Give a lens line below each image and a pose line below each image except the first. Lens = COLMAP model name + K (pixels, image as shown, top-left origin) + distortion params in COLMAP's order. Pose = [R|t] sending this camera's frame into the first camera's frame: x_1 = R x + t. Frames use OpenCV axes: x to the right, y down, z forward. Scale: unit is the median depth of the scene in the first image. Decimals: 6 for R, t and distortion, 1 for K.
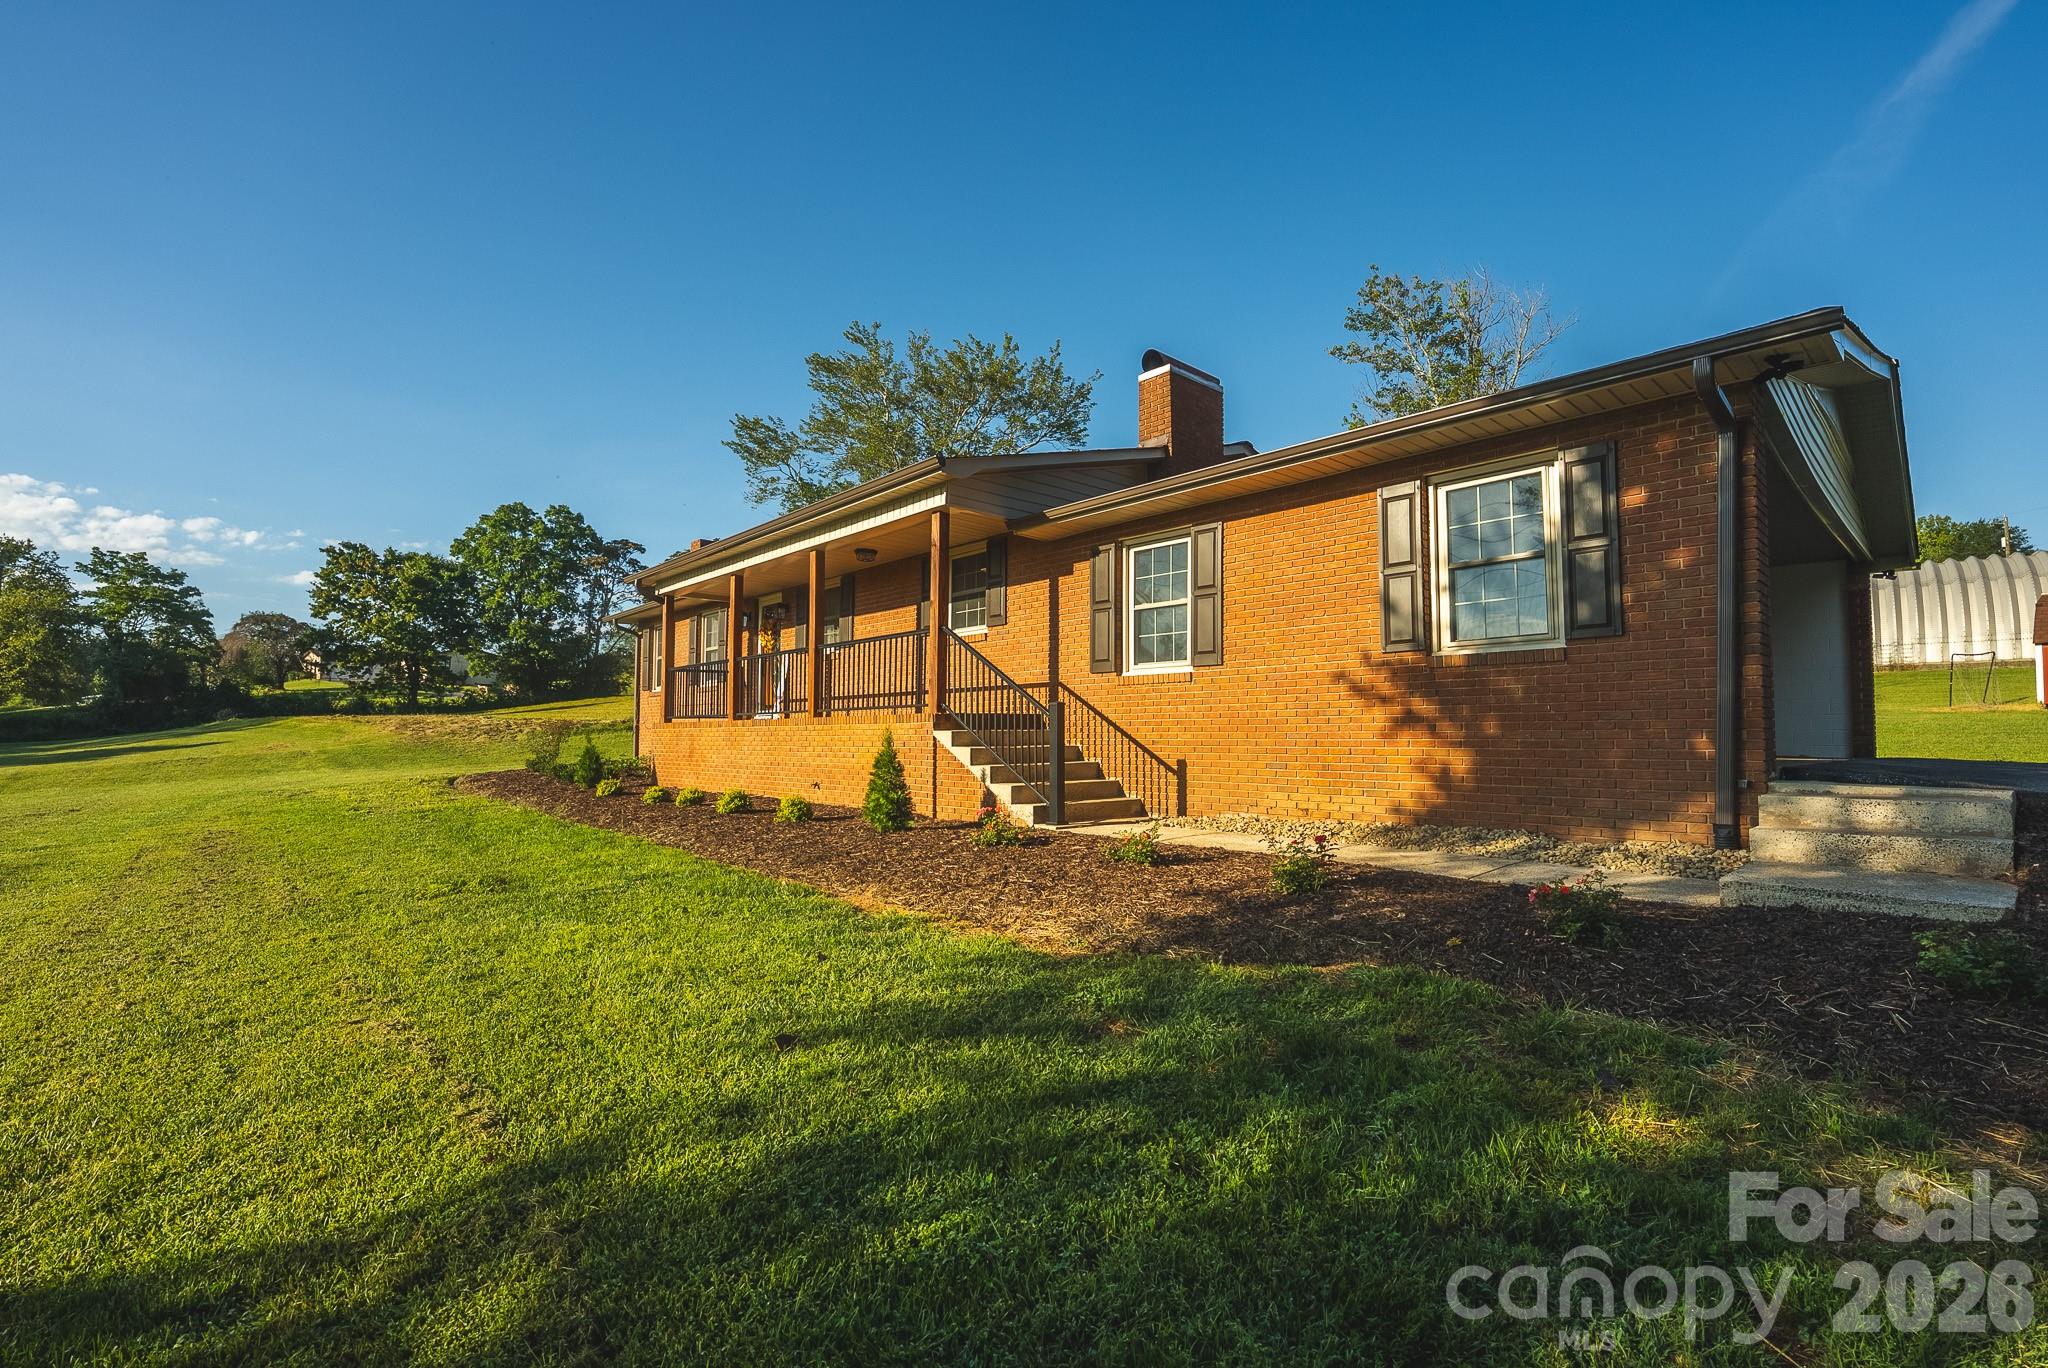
lens RADIAL K [[941.3, 0, 1024.0], [0, 941.3, 684.0], [0, 0, 1]] dist [0.015802, 0.000178]
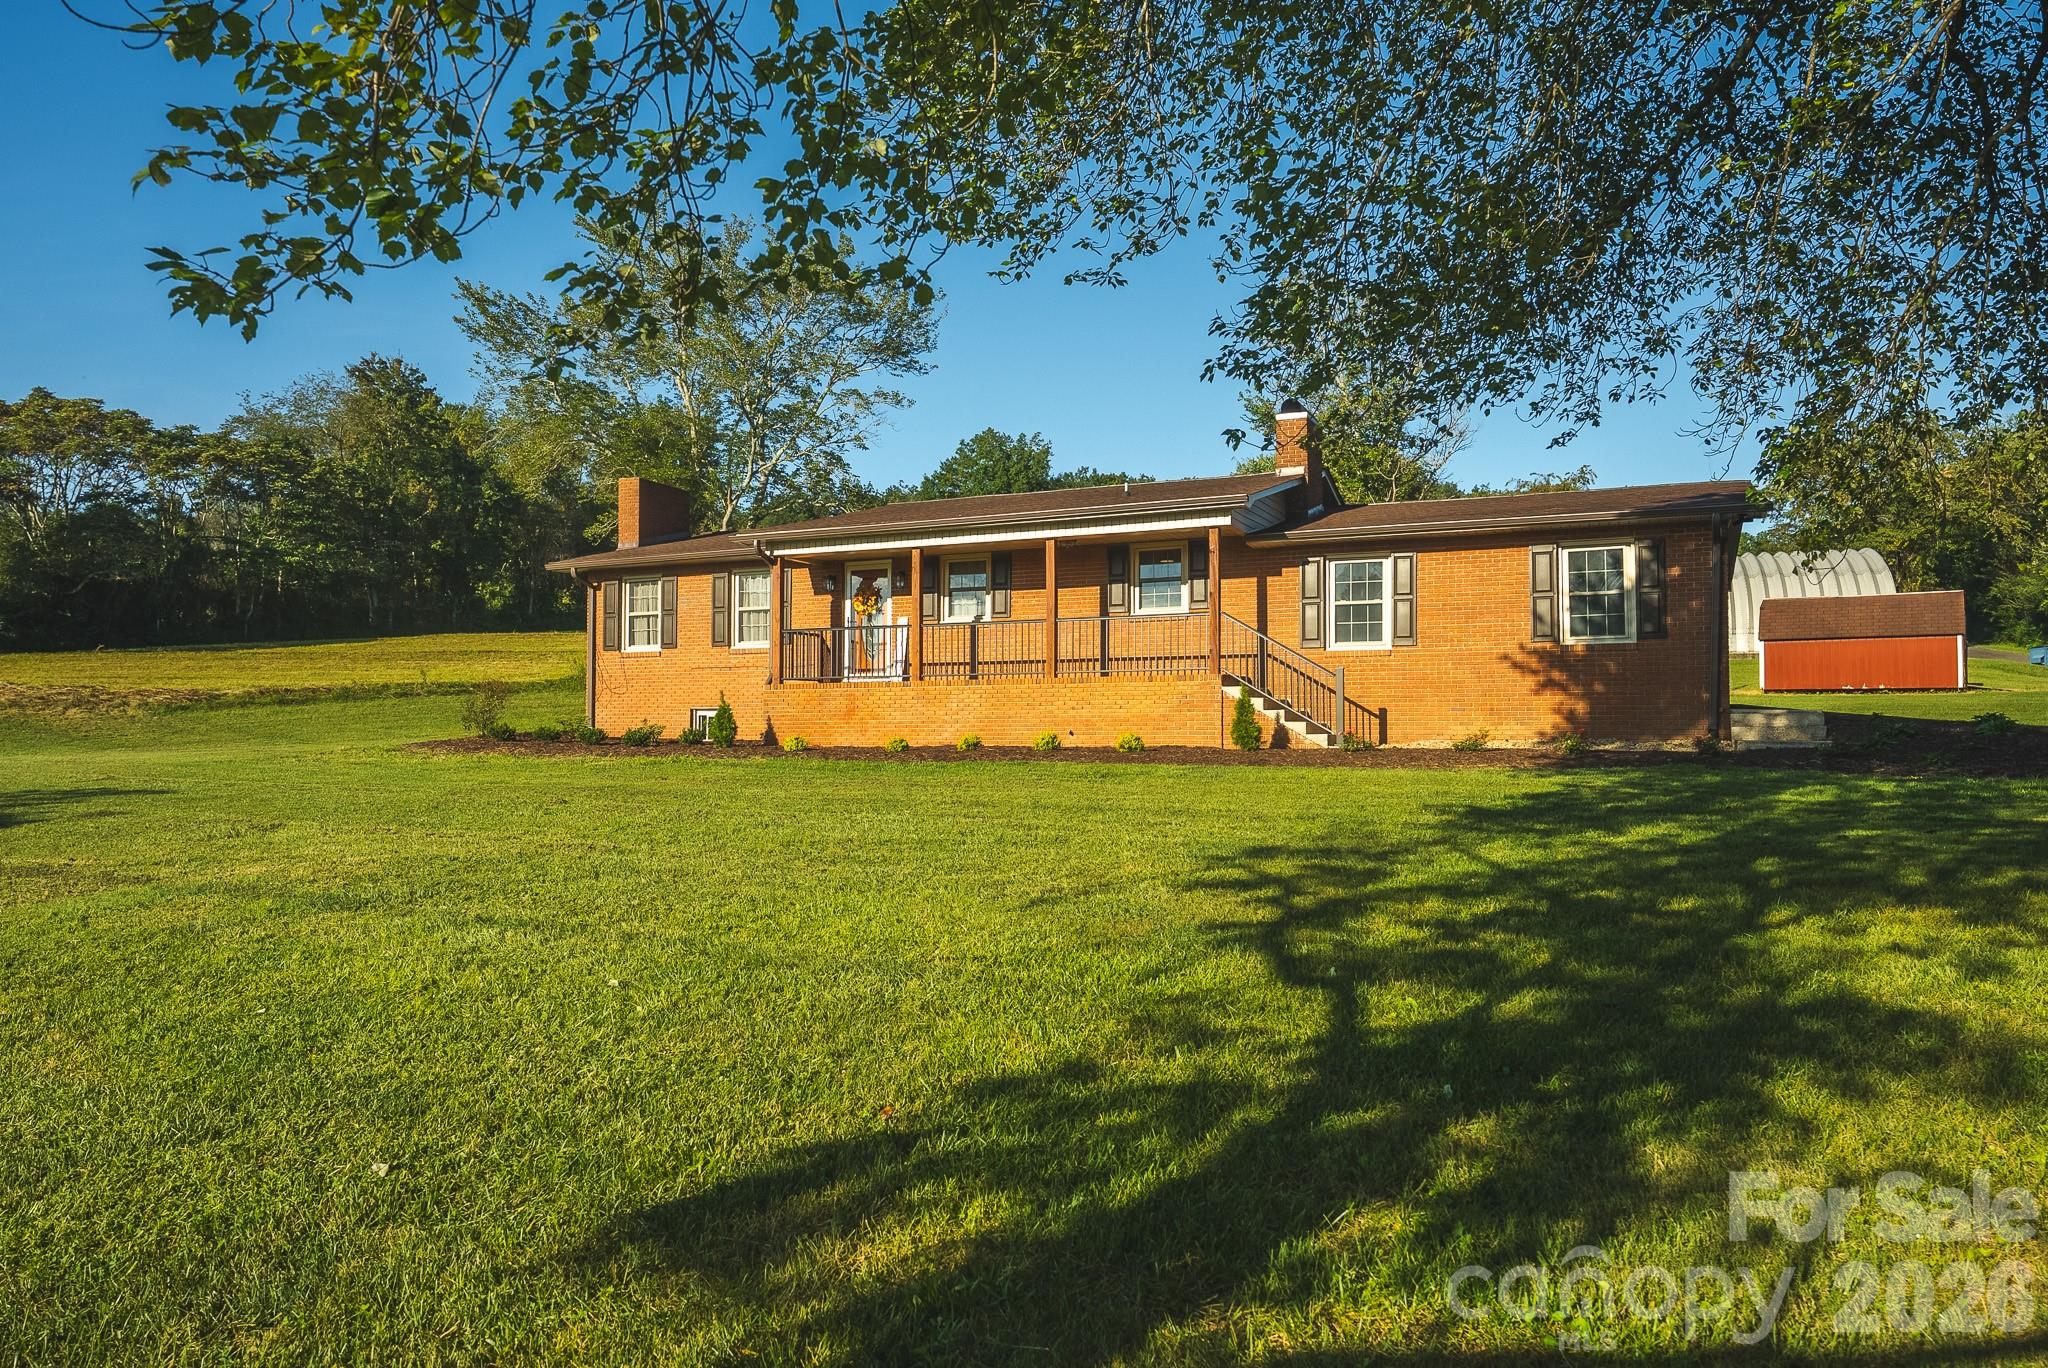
lens RADIAL K [[1465.2, 0, 1024.0], [0, 1465.2, 684.0], [0, 0, 1]] dist [0.000245, 0.000165]
pose [[0.920679, 0.019664, 0.389824, -0.211719], [-0.026060, 0.999598, 0.011126, 0.004721], [-0.389449, -0.020402, 0.920822, -0.152717]]
